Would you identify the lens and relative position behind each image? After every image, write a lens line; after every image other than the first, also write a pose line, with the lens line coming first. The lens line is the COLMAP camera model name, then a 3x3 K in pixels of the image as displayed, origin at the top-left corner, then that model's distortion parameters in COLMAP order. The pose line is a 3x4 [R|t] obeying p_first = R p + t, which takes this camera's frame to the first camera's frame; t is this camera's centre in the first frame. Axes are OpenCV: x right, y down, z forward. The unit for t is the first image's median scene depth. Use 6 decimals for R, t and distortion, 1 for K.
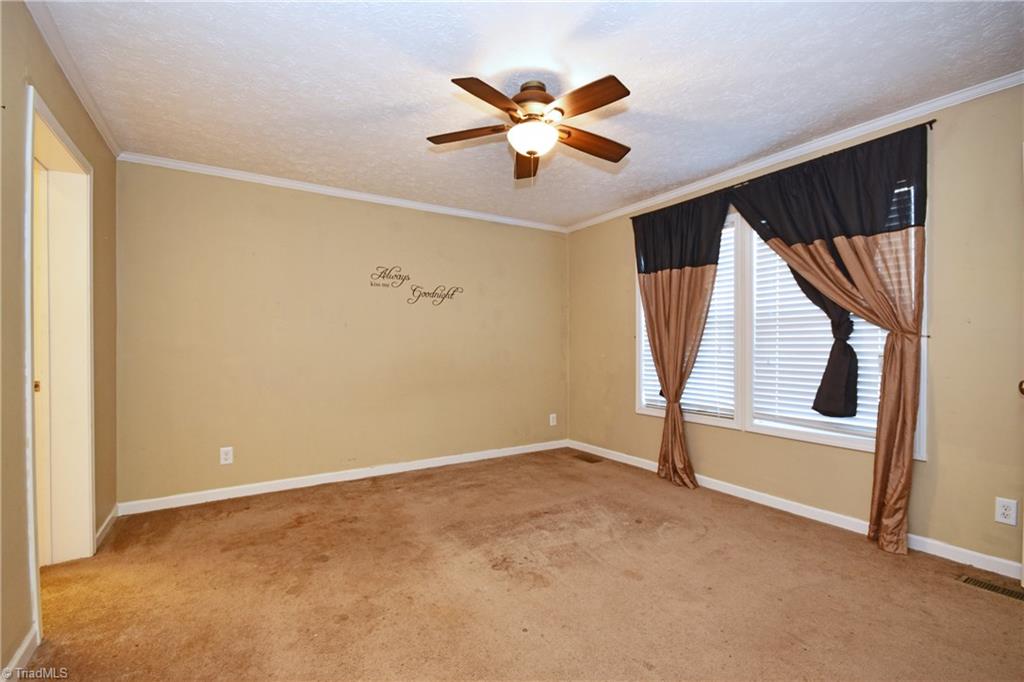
lens RADIAL K [[446.6, 0, 518.4], [0, 446.6, 342.6], [0, 0, 1]] dist [-0.013395, -0.000455]
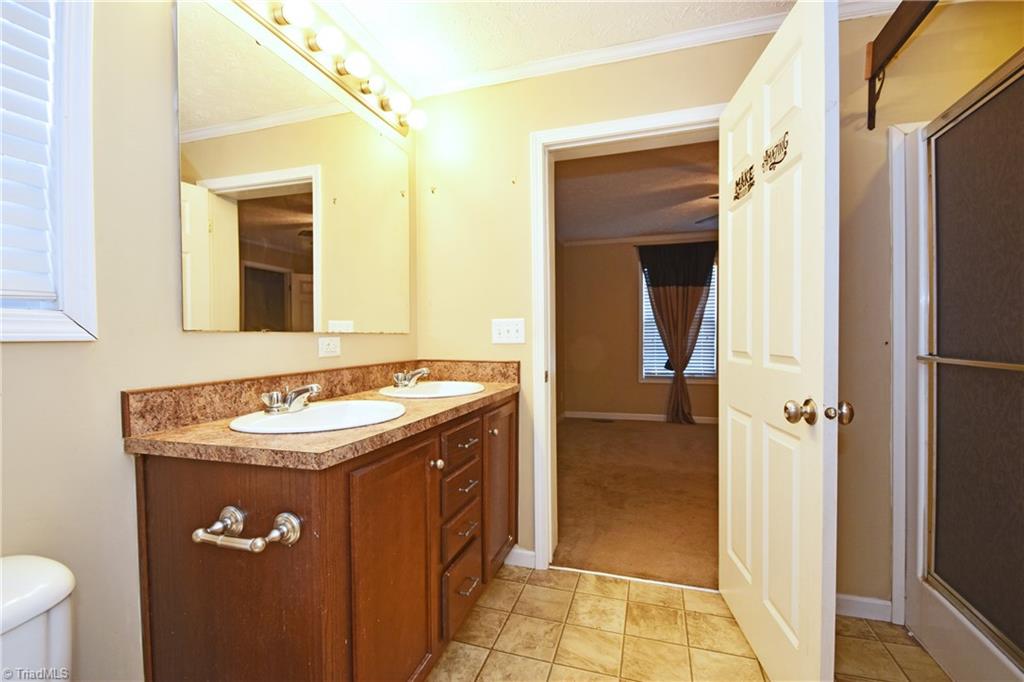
lens RADIAL K [[446.6, 0, 514.5], [0, 446.6, 342.0], [0, 0, 1]] dist [-0.013395, -0.000455]
pose [[0.772553, -0.013164, 0.634813, -1.115145], [0.009982, 0.999913, 0.008587, 0.008479], [-0.634871, -0.000298, 0.772618, 0.177080]]
